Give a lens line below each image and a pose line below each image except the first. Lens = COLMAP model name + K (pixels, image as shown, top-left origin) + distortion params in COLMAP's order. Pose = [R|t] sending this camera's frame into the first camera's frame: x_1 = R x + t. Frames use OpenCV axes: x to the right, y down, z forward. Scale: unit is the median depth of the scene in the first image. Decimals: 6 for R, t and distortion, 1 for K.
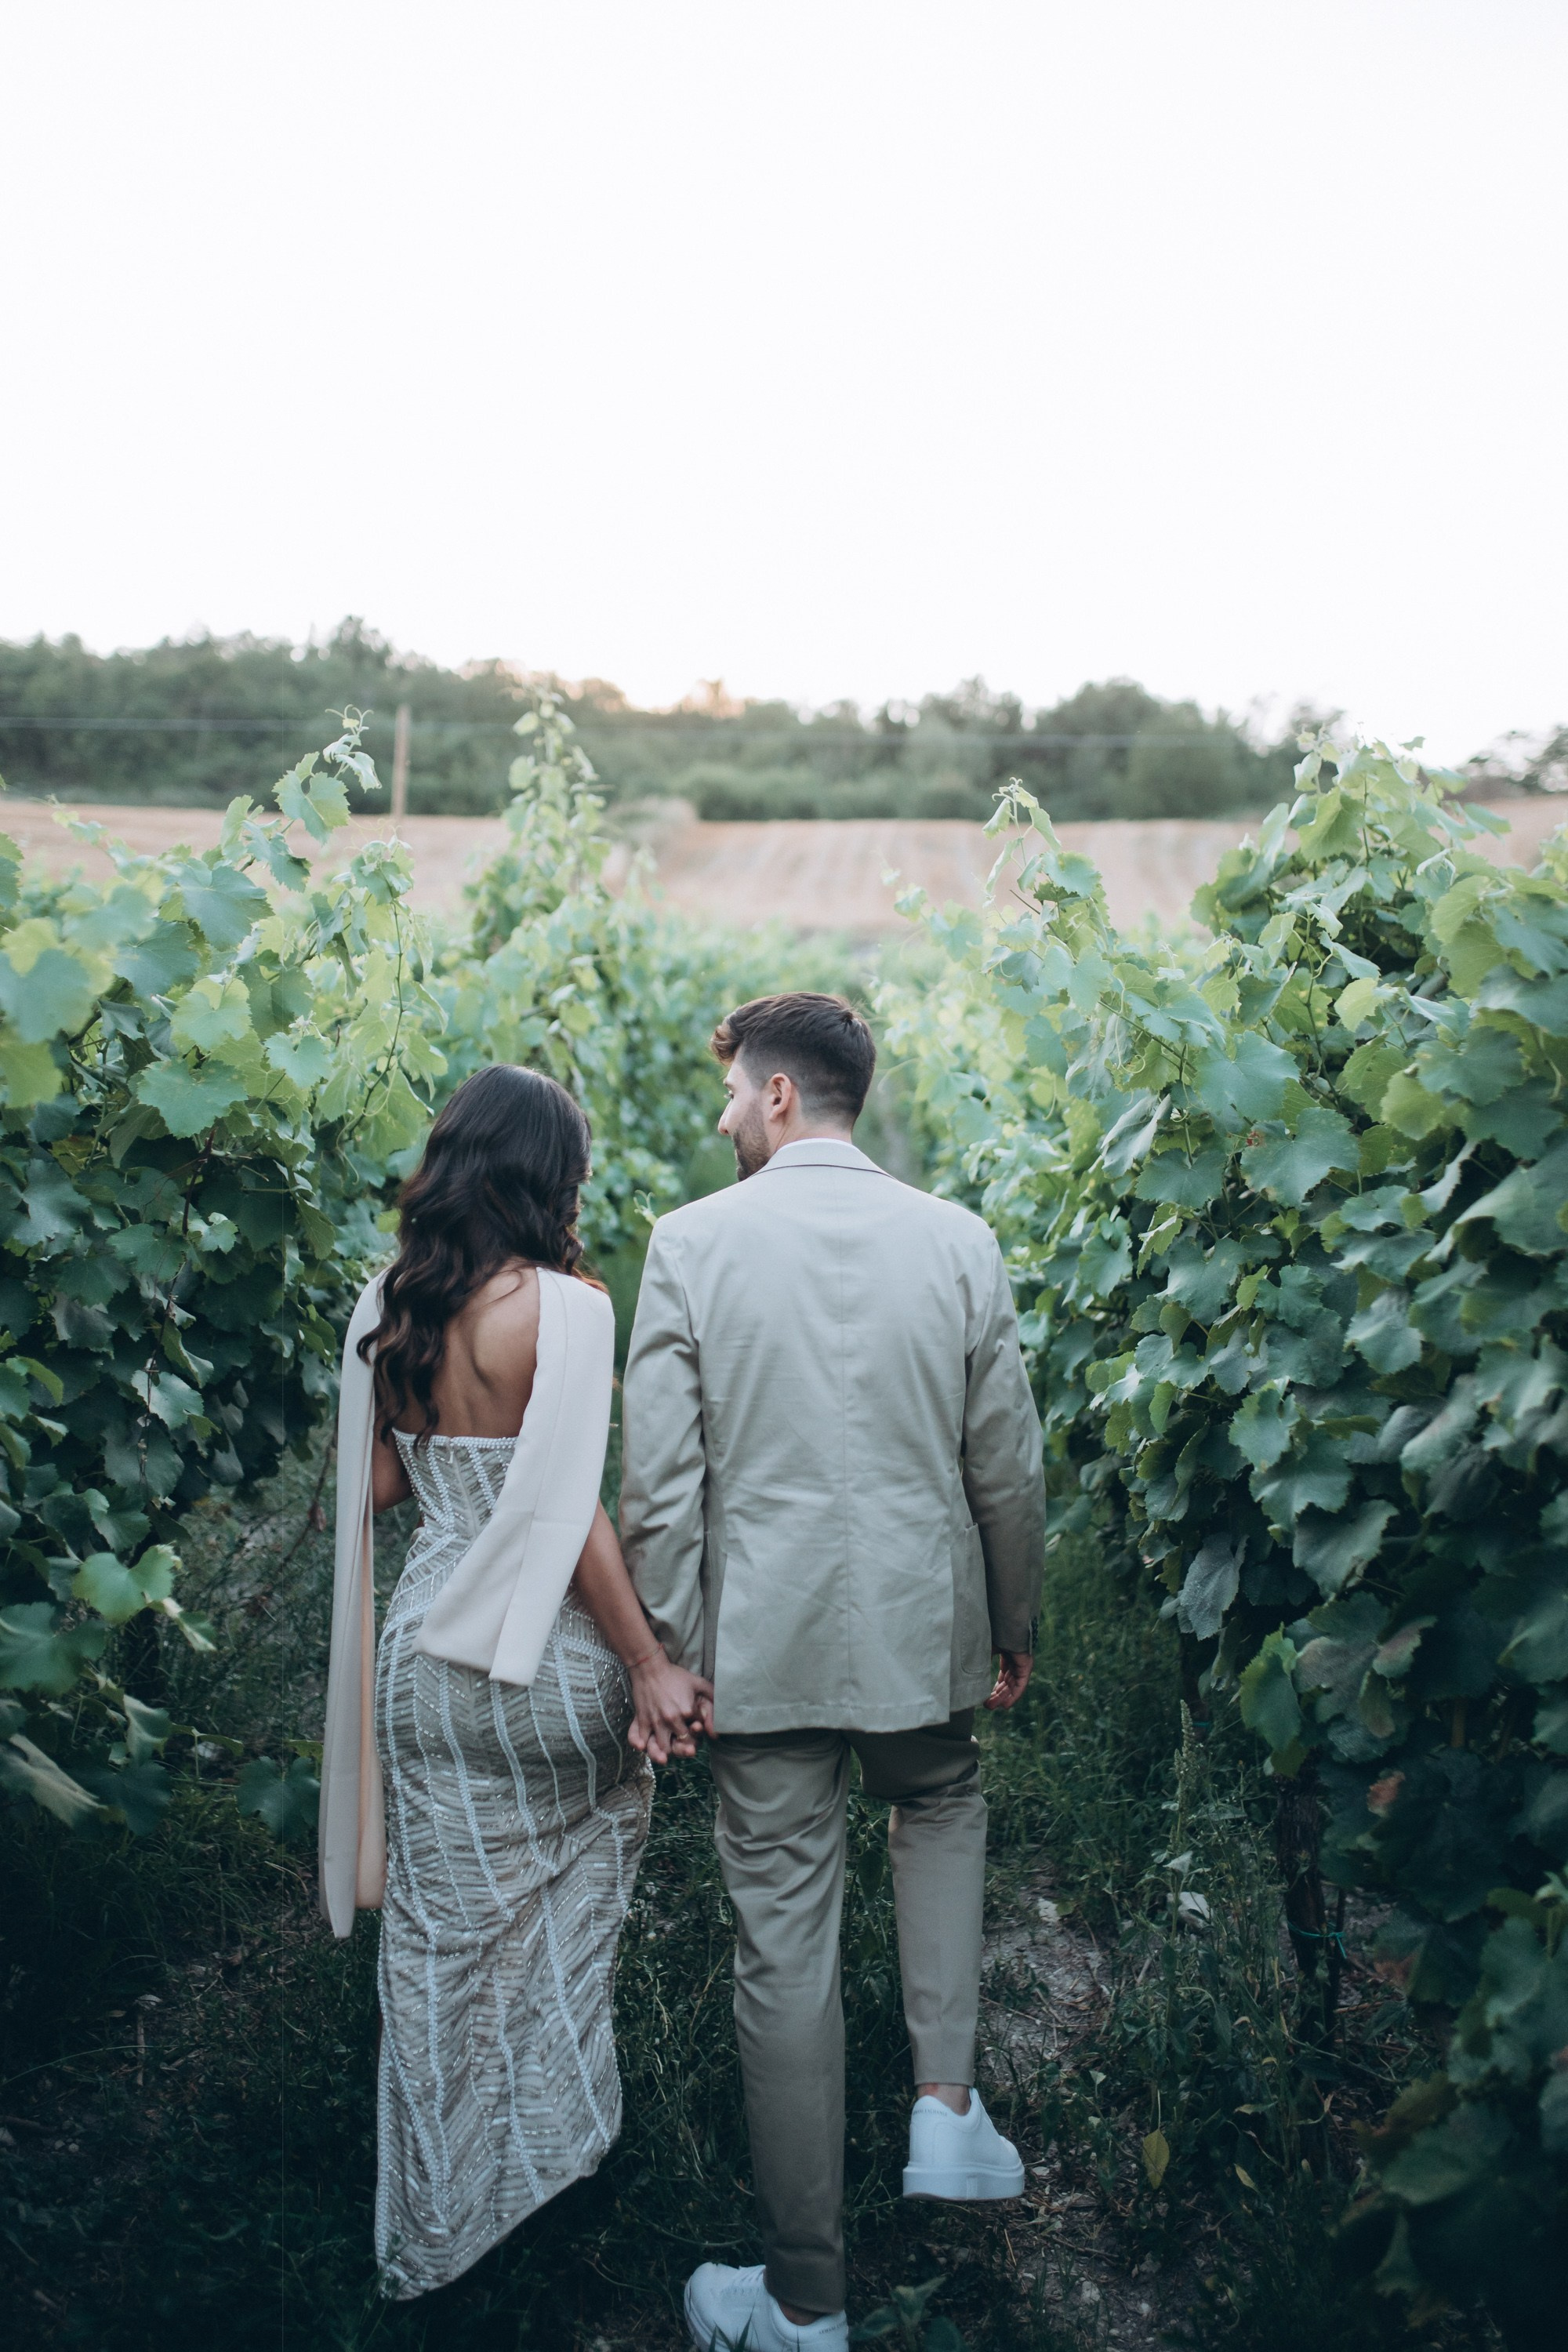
lens RADIAL K [[2169.9, 0, 784.0], [0, 2169.9, 1176.0], [0, 0, 1]] dist [-0.026217, -0.000239]
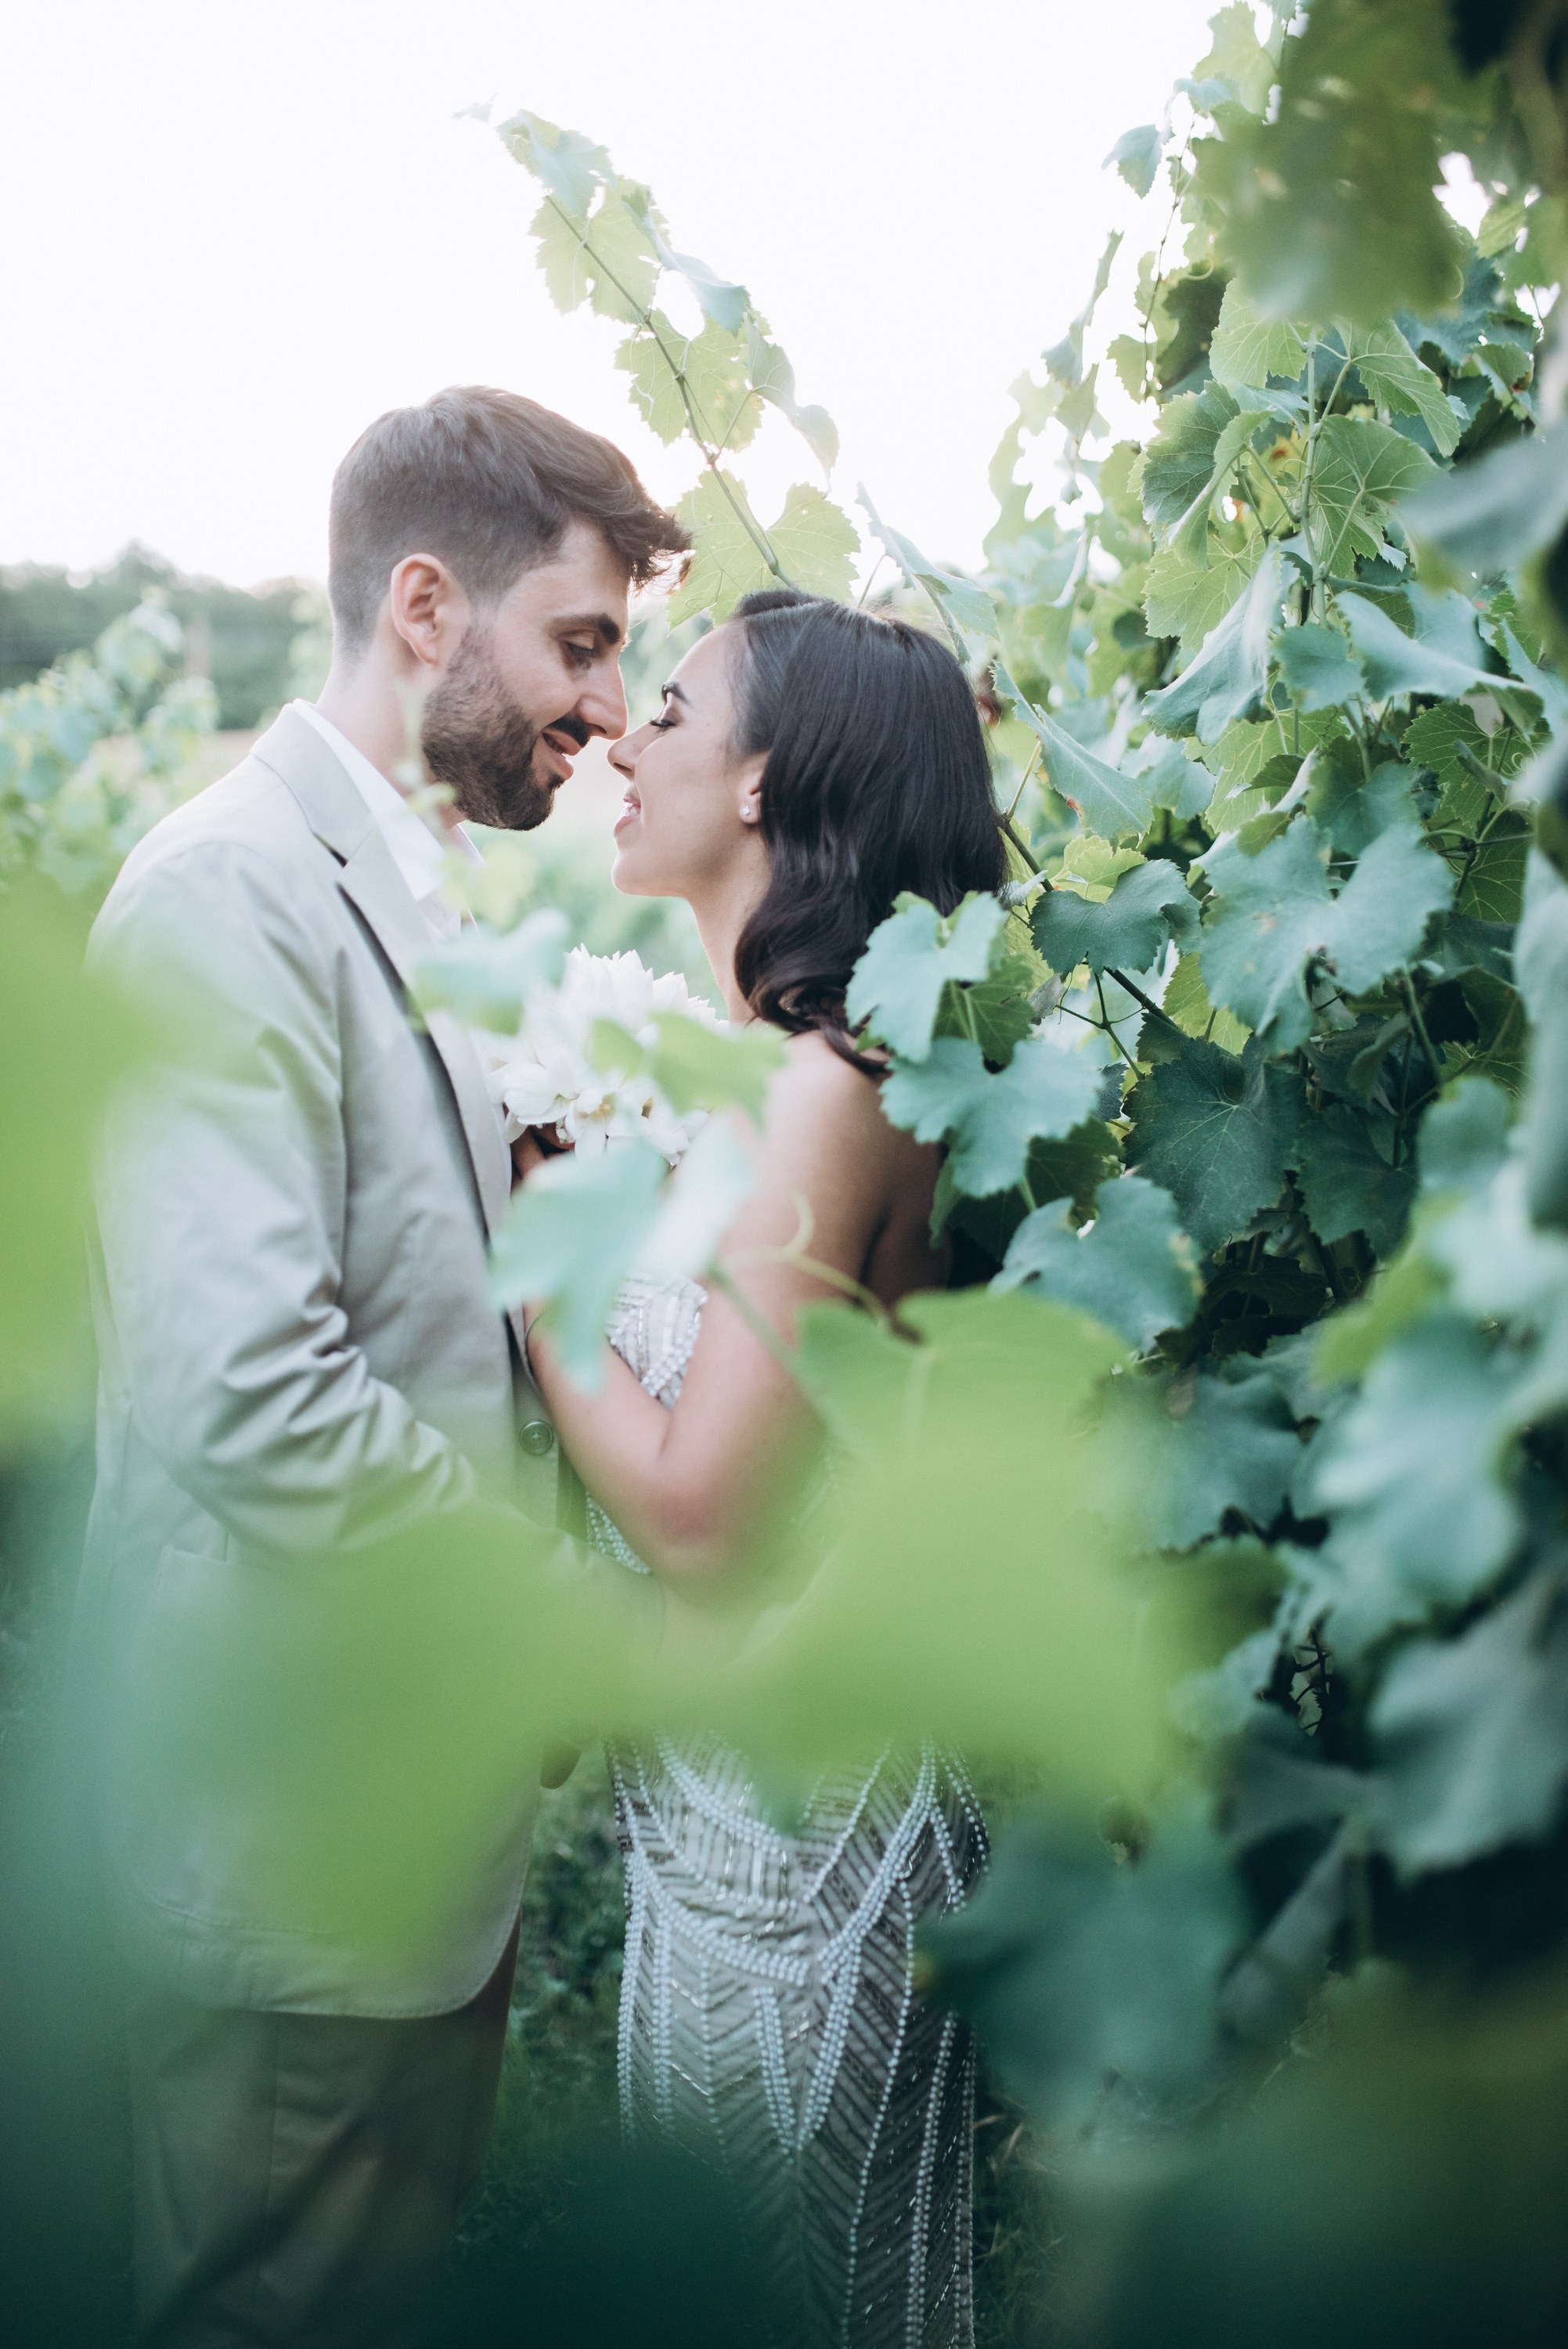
lens RADIAL K [[2261.3, 0, 788.1], [0, 2261.3, 1153.2], [0, 0, 1]] dist [-0.060335, 0.112636]
pose [[0.995552, -0.064885, 0.068309, 0.058015], [0.063072, 0.997606, 0.028371, 0.098889], [-0.069987, -0.023936, 0.997261, -0.333443]]
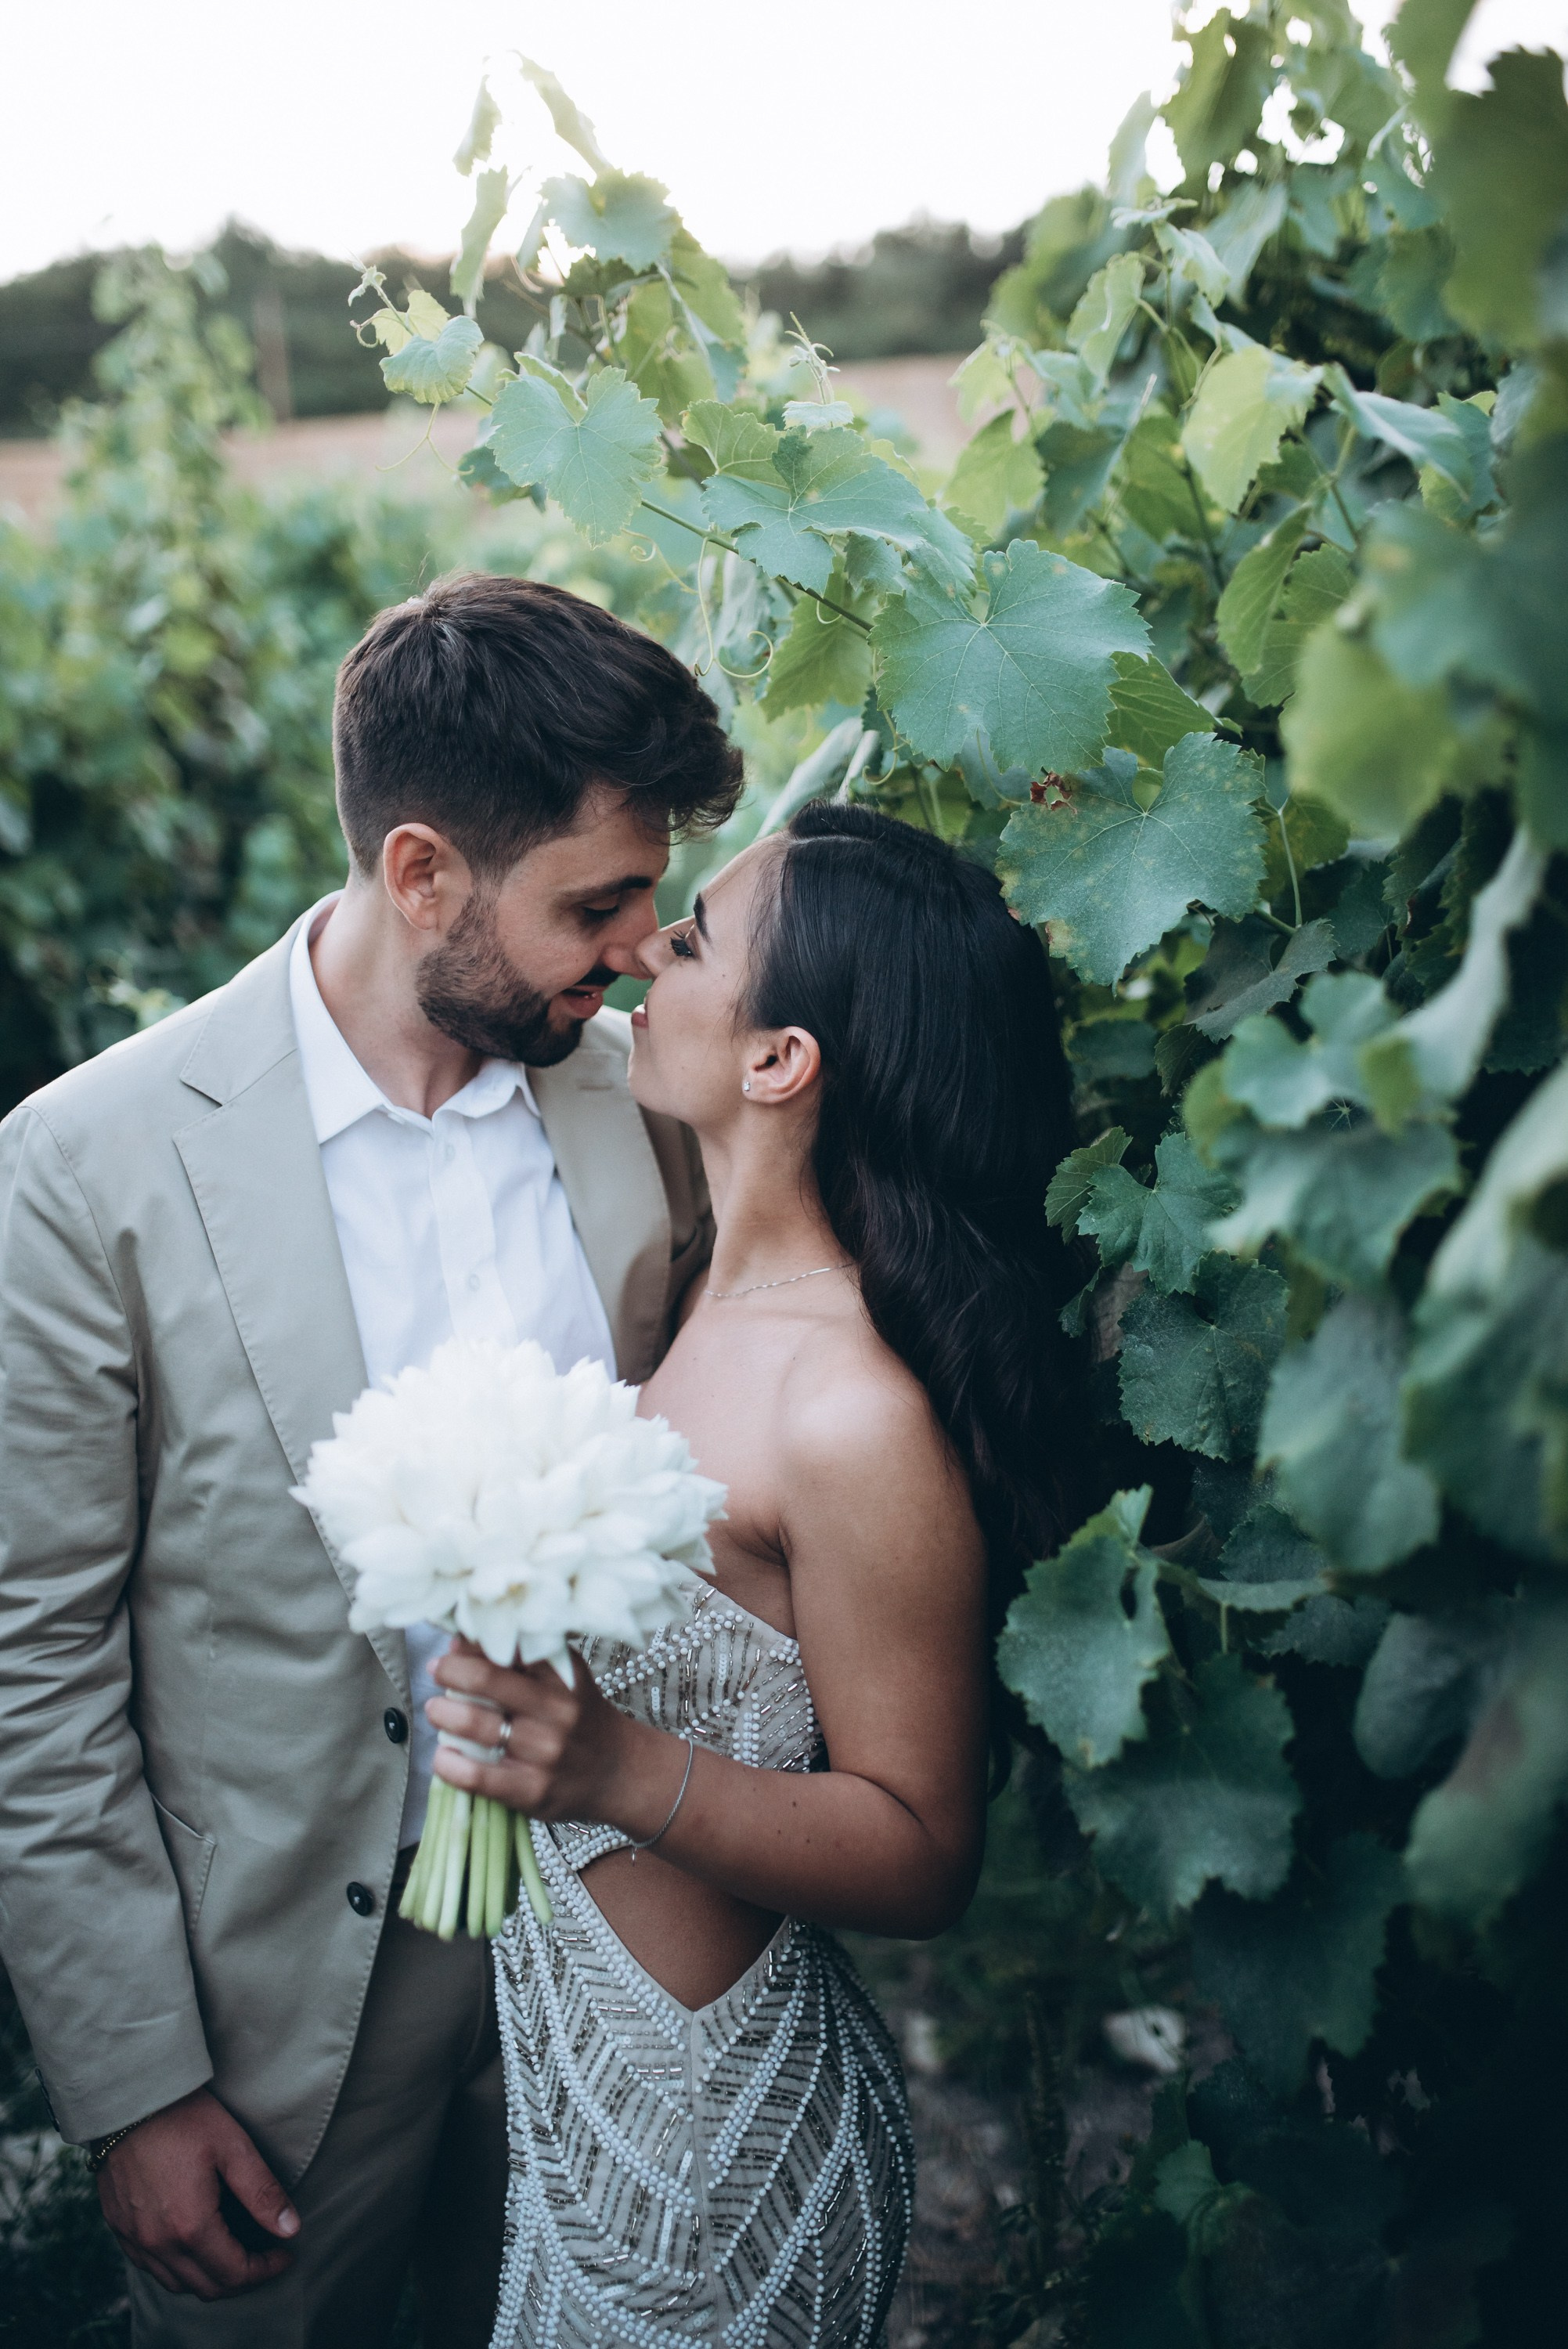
lens RADIAL K [[2245.8, 0, 792.5], [0, 2245.8, 1173.1], [0, 0, 1]] dist [-0.056550, 0.086254]
pose [[0.994627, -0.102786, -0.012313, 0.127217], [0.103355, 0.979259, 0.174269, -0.022277], [-0.005855, -0.174605, 0.984621, 0.439745]]
